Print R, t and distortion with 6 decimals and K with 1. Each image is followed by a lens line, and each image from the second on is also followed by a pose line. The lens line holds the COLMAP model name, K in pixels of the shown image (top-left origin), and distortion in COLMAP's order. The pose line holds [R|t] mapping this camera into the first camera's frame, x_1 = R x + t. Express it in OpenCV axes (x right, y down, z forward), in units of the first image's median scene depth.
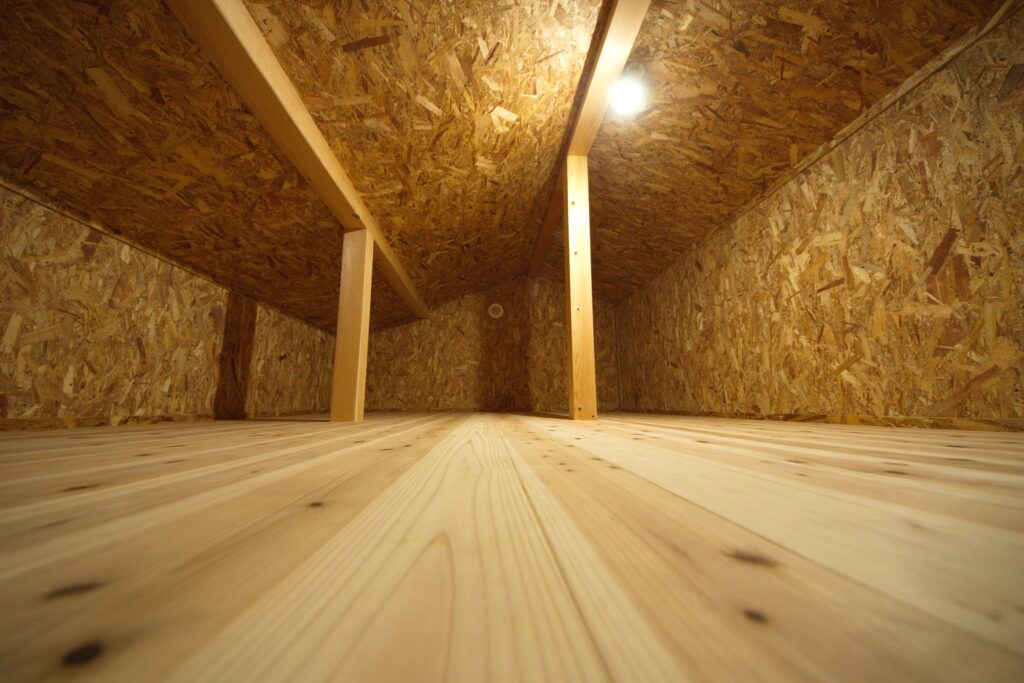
lens RADIAL K [[364.8, 0, 515.7], [0, 364.8, 340.0], [0, 0, 1]] dist [-0.001461, -0.000151]
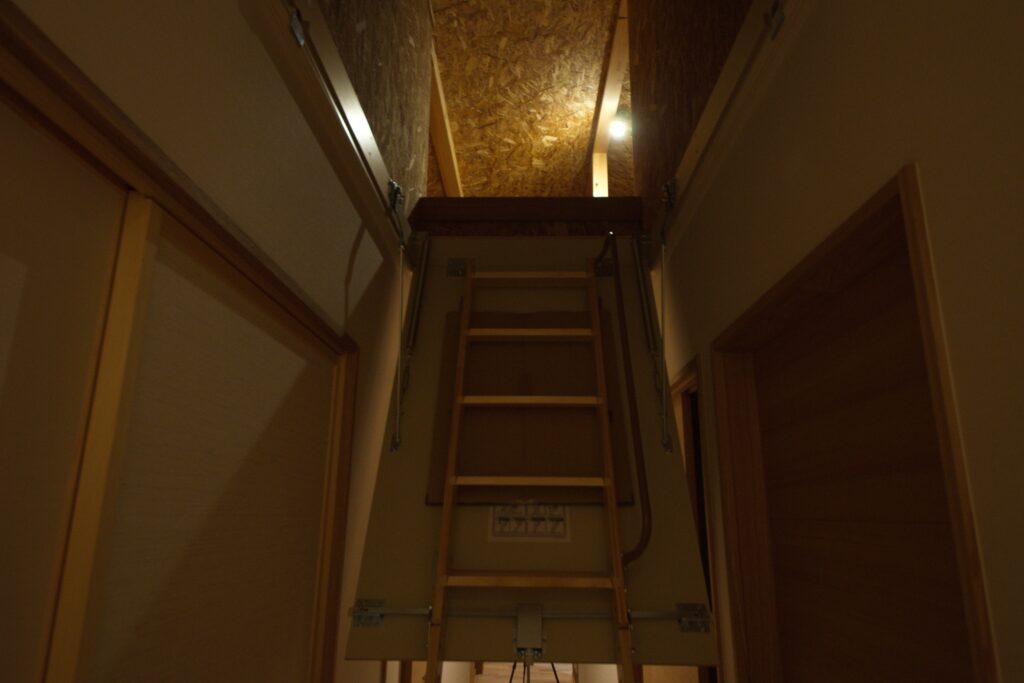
lens RADIAL K [[645.9, 0, 510.3], [0, 645.9, 342.7], [0, 0, 1]] dist [0.001890, 0.000133]
pose [[0.994293, -0.006537, -0.106485, 0.100417], [-0.001657, 0.997055, -0.076673, 0.568826], [0.106672, 0.076412, 0.991354, -1.938669]]
